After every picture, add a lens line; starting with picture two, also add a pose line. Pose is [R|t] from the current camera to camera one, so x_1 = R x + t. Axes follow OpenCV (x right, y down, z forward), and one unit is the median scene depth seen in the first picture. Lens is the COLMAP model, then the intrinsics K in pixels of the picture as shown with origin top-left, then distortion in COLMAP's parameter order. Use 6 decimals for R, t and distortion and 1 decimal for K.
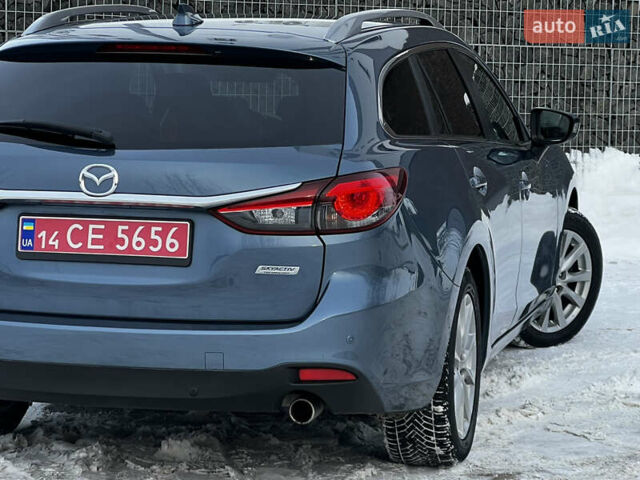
lens RADIAL K [[2071.5, 0, 320.0], [0, 2071.5, 240.0], [0, 0, 1]] dist [-0.406526, 13.615686]
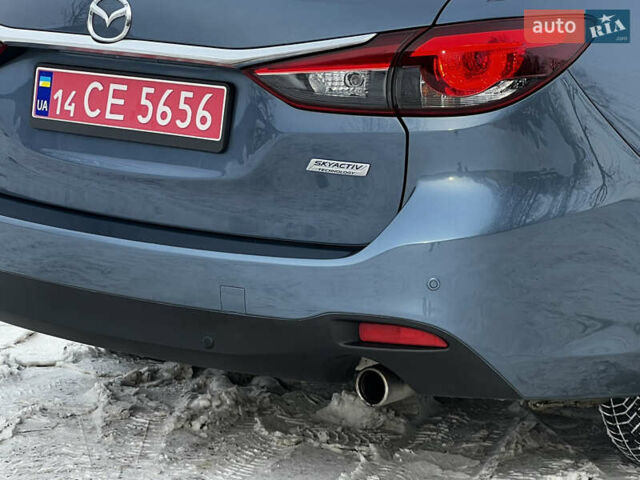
lens RADIAL K [[2071.5, 0, 320.0], [0, 2071.5, 240.0], [0, 0, 1]] dist [-0.406526, 13.615686]
pose [[0.902961, 0.077404, -0.422694, 0.246314], [-0.046156, 0.995423, 0.083684, -0.016467], [0.427237, -0.056053, 0.902401, 0.409885]]
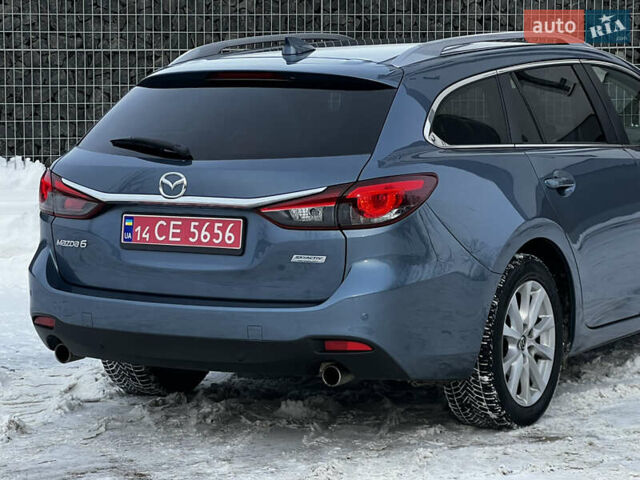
lens RADIAL K [[2071.5, 0, 320.0], [0, 2071.5, 240.0], [0, 0, 1]] dist [-0.406526, 13.615686]
pose [[0.953705, 0.003253, -0.300725, 0.347472], [-0.001874, 0.999986, 0.004874, -0.002411], [0.300737, -0.004085, 0.953698, -0.154646]]
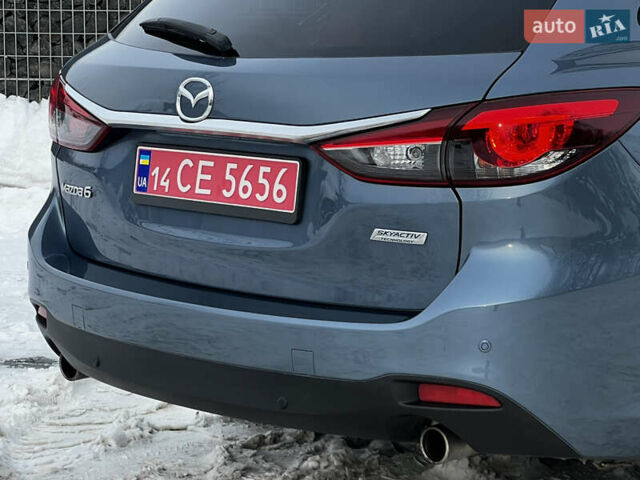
lens RADIAL K [[2071.5, 0, 320.0], [0, 2071.5, 240.0], [0, 0, 1]] dist [-0.406526, 13.615686]
pose [[0.840132, 0.052238, -0.539860, 0.321924], [-0.029424, 0.998275, 0.050806, -0.017881], [0.541583, -0.026799, 0.840220, 0.409885]]
